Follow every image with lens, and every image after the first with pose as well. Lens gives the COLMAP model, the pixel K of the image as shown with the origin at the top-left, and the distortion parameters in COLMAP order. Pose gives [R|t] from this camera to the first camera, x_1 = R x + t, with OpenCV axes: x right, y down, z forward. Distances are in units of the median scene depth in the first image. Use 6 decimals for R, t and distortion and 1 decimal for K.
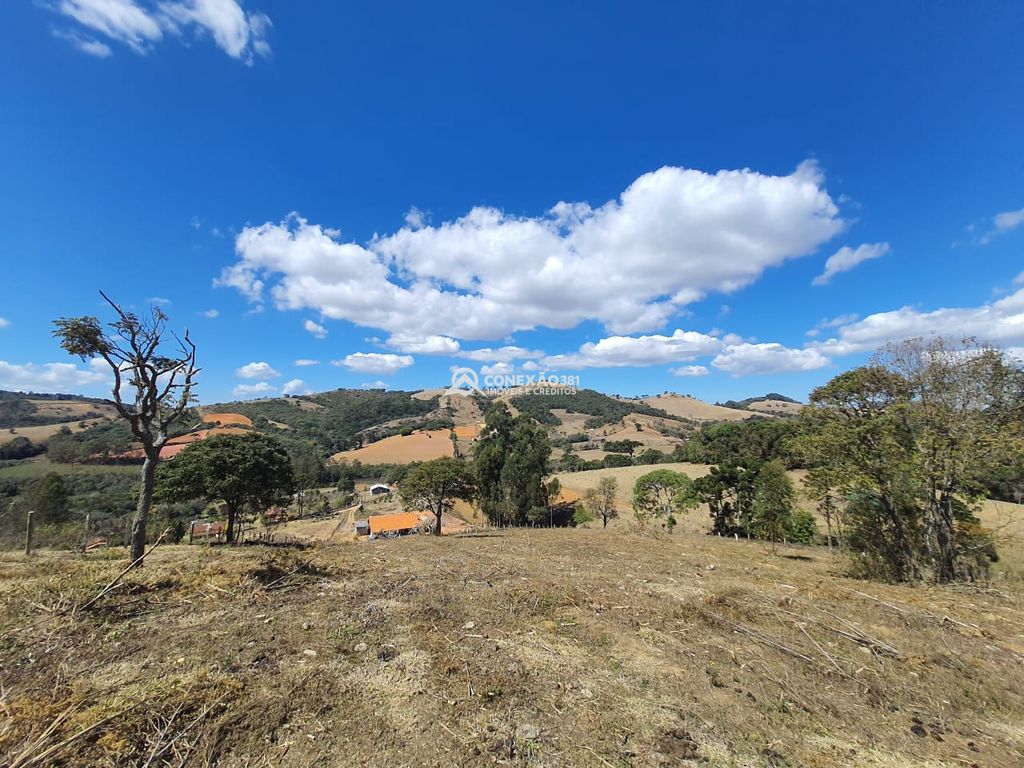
lens RADIAL K [[408.0, 0, 512.2], [0, 408.0, 379.8], [0, 0, 1]] dist [-0.001398, 0.001006]
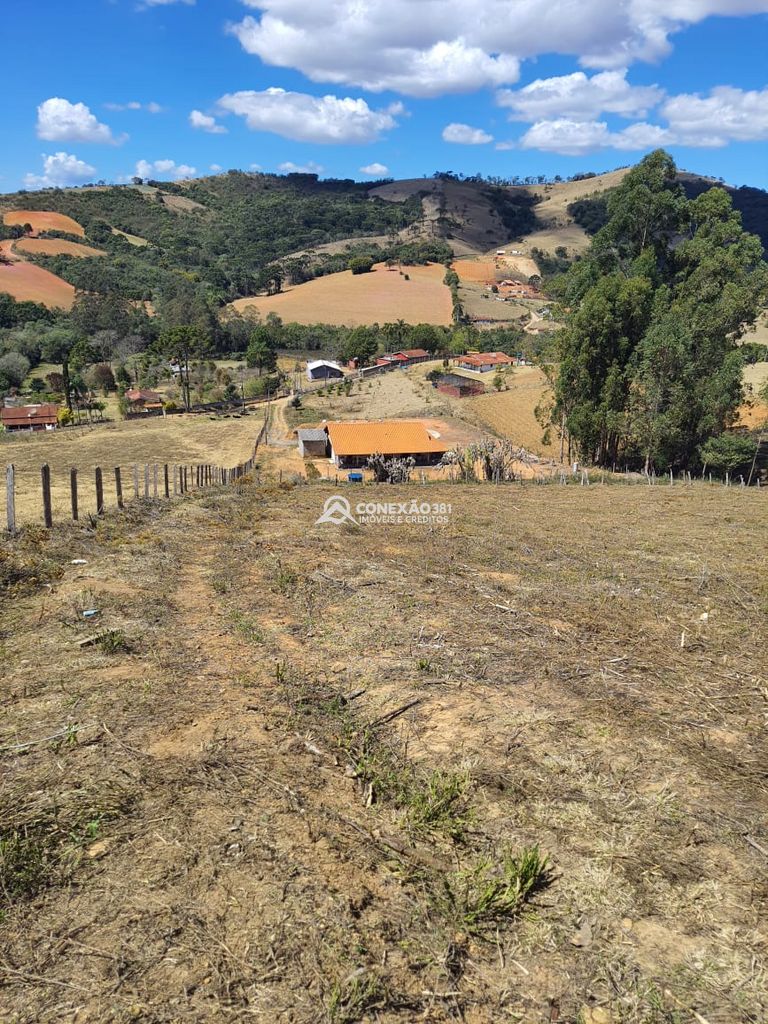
lens RADIAL K [[751.1, 0, 382.3], [0, 751.1, 503.8], [0, 0, 1]] dist [0.113833, -0.142334]
pose [[0.975710, 0.109608, -0.189675, -0.038856], [-0.023294, 0.912831, 0.407671, 0.022731], [0.217826, -0.393351, 0.893212, 0.068087]]
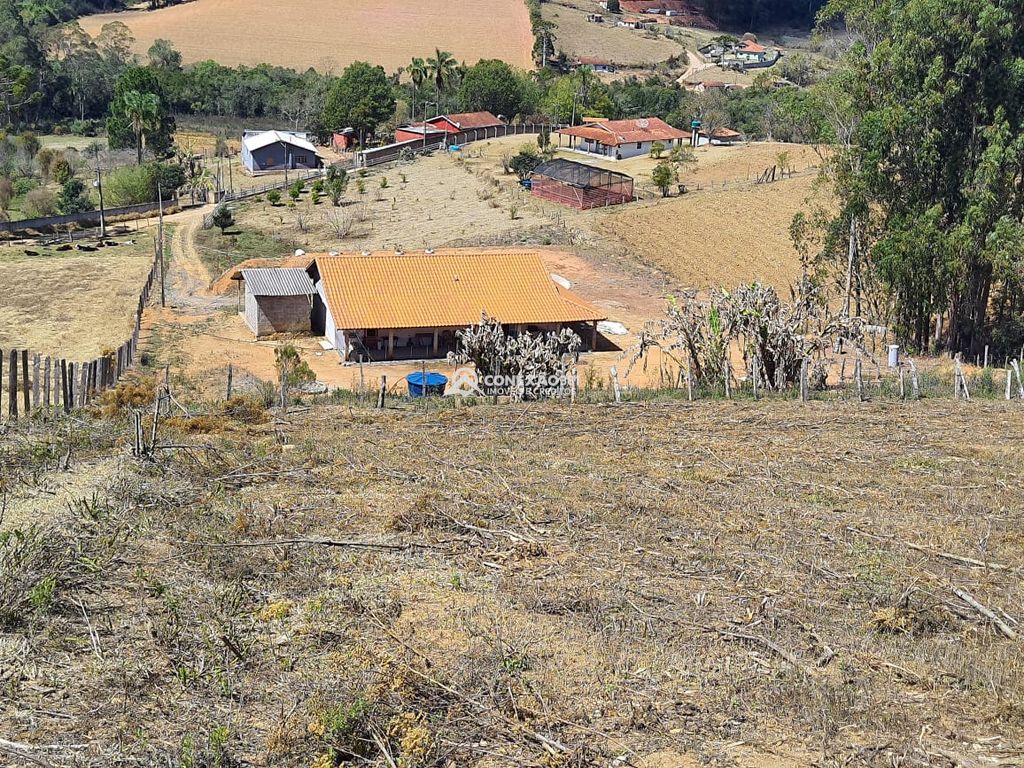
lens RADIAL K [[1502.8, 0, 533.6], [0, 1502.8, 359.7], [0, 0, 1]] dist [0.089670, -0.087291]
pose [[0.990871, 0.094384, -0.096257, -0.058397], [-0.054002, 0.932127, 0.358083, 0.040340], [0.123521, -0.349616, 0.928715, 0.108207]]
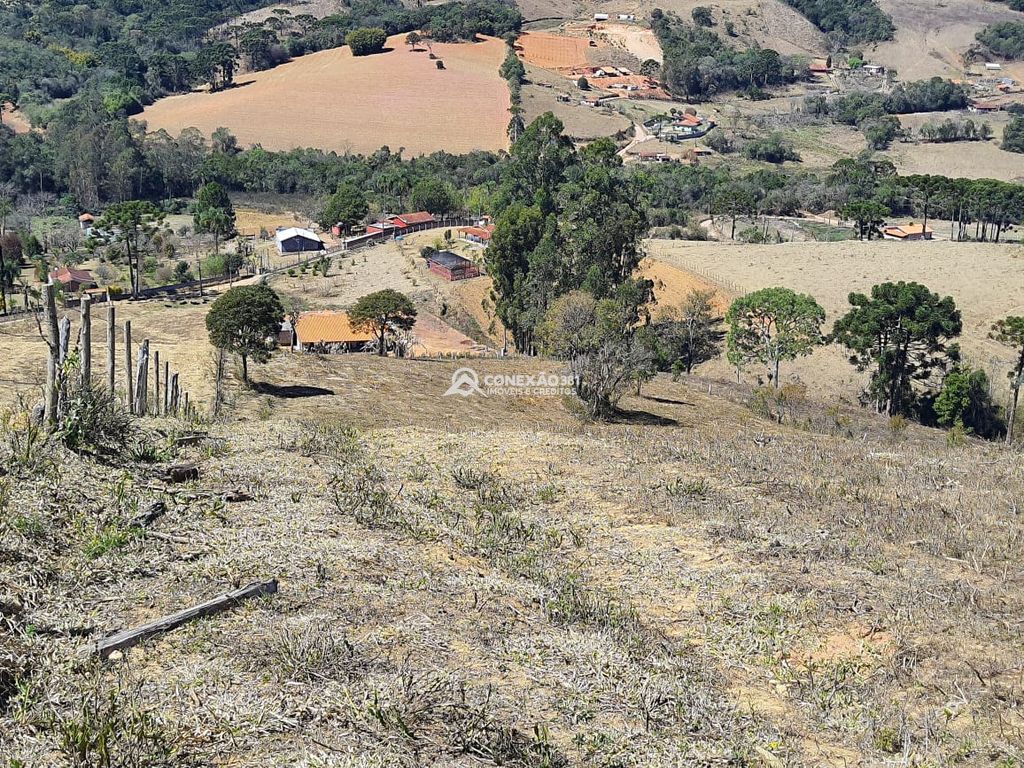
lens RADIAL K [[1501.0, 0, 543.1], [0, 1501.0, 379.7], [0, 0, 1]] dist [0.170593, -0.417917]
pose [[0.988080, 0.094009, -0.121900, 0.080703], [-0.044101, 0.931547, 0.360938, -0.112258], [0.147487, -0.351259, 0.924589, -0.292204]]
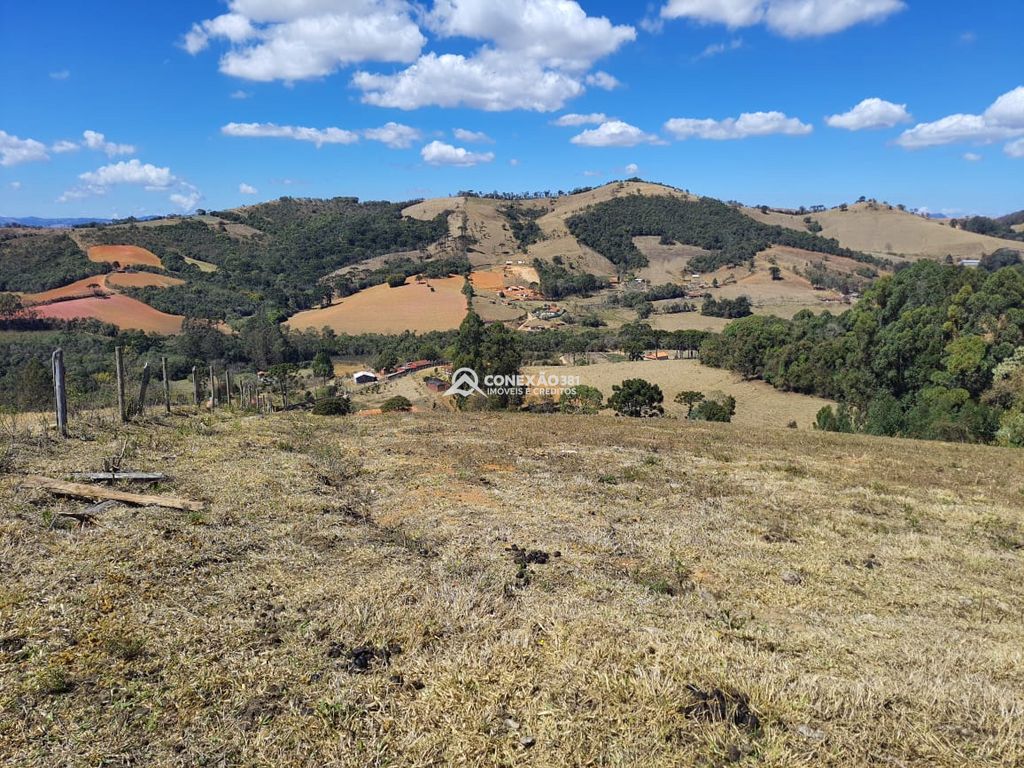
lens RADIAL K [[746.0, 0, 531.1], [0, 746.0, 380.4], [0, 0, 1]] dist [0.098167, -0.123159]
pose [[0.996668, 0.023642, -0.078069, 0.101490], [-0.000270, 0.958026, 0.286681, -0.123402], [0.081569, -0.285705, 0.954840, -0.331826]]
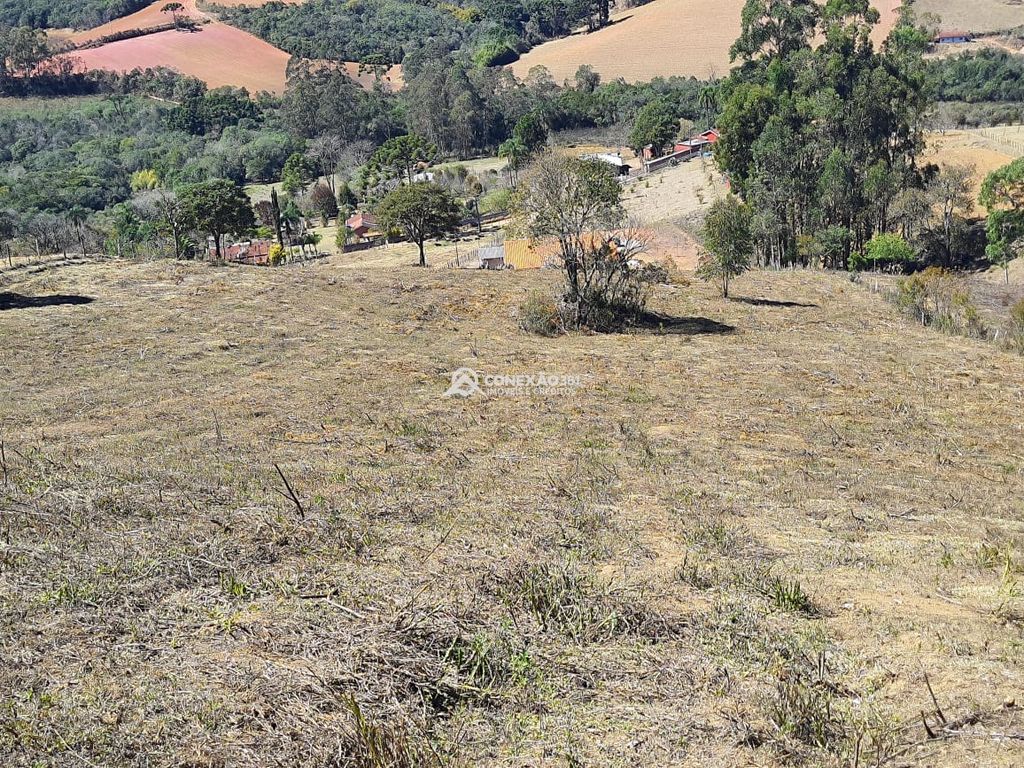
lens RADIAL K [[1488.9, 0, 526.7], [0, 1488.9, 384.1], [0, 0, 1]] dist [0.263758, -0.882819]
pose [[0.905975, 0.062503, -0.418691, 0.146010], [0.115185, 0.915328, 0.385883, -0.064655], [0.407358, -0.397828, 0.822066, -0.177655]]
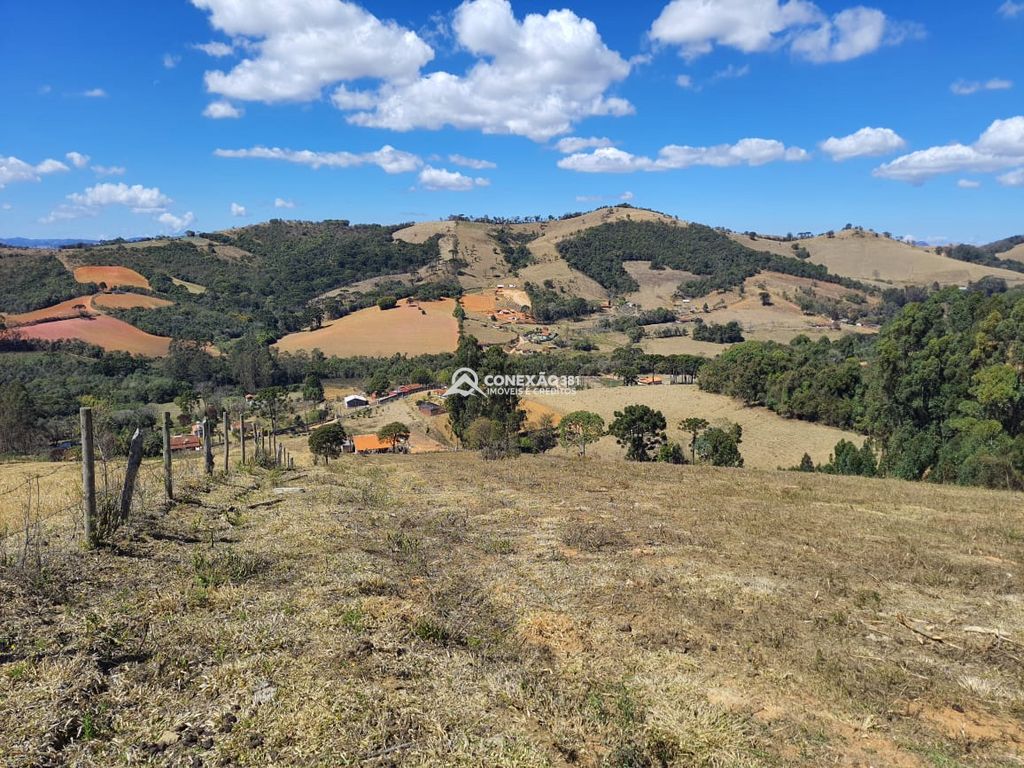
lens RADIAL K [[746.0, 0, 531.1], [0, 746.0, 380.4], [0, 0, 1]] dist [0.098167, -0.123159]
pose [[0.997660, 0.026370, -0.063075, 0.091508], [-0.009320, 0.966465, 0.256628, -0.120727], [0.067727, -0.255440, 0.964450, -0.317639]]
